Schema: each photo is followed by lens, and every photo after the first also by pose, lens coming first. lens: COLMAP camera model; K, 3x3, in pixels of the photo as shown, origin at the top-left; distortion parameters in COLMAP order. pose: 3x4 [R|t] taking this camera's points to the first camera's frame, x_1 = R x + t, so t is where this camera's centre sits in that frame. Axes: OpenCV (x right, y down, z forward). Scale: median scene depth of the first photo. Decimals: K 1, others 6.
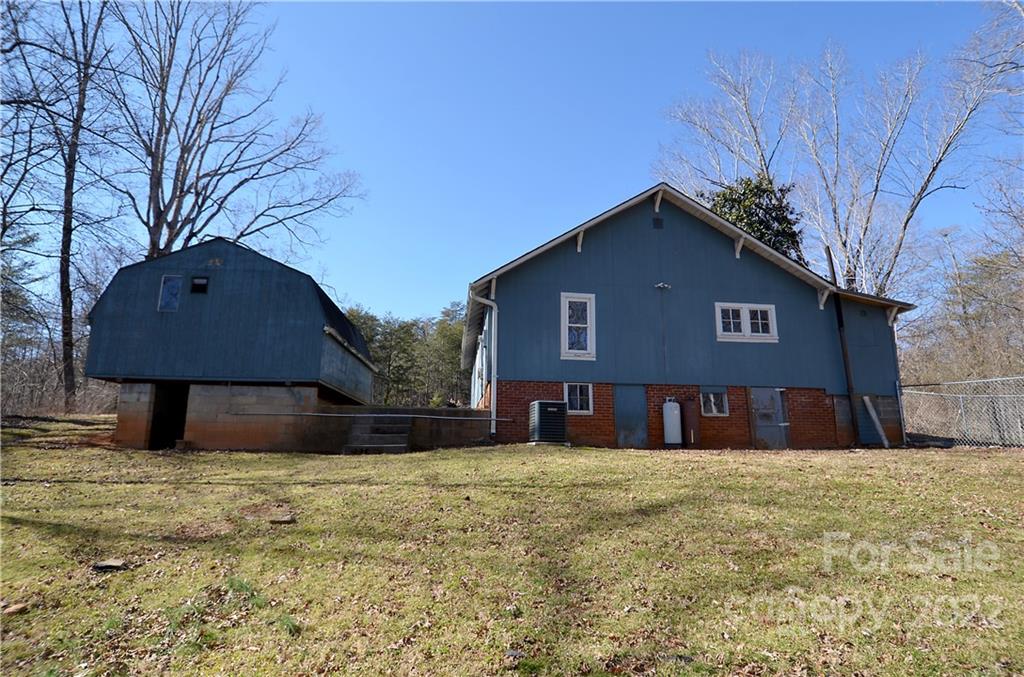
lens RADIAL K [[534.0, 0, 510.2], [0, 534.0, 345.7], [0, 0, 1]] dist [0.002696, -0.008292]
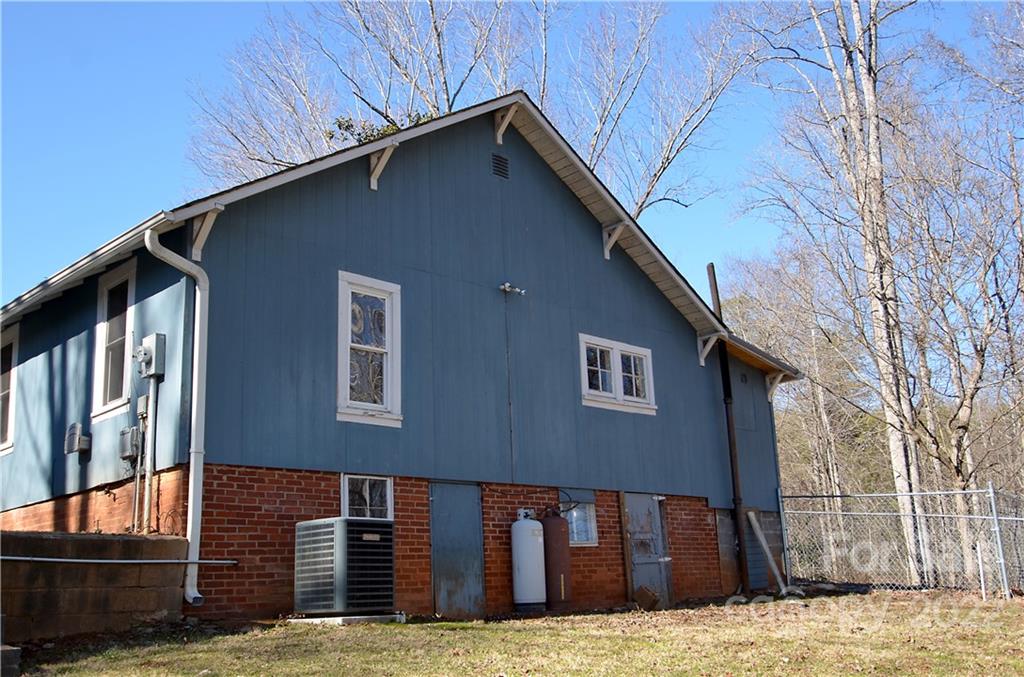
lens RADIAL K [[1015.6, 0, 511.3], [0, 1015.6, 343.4], [0, 0, 1]] dist [0.033475, 0.000000]
pose [[0.778840, 0.112879, 0.616982, -0.317761], [-0.081393, 0.993544, -0.079027, 0.016856], [-0.621919, 0.011332, 0.782999, 0.249974]]
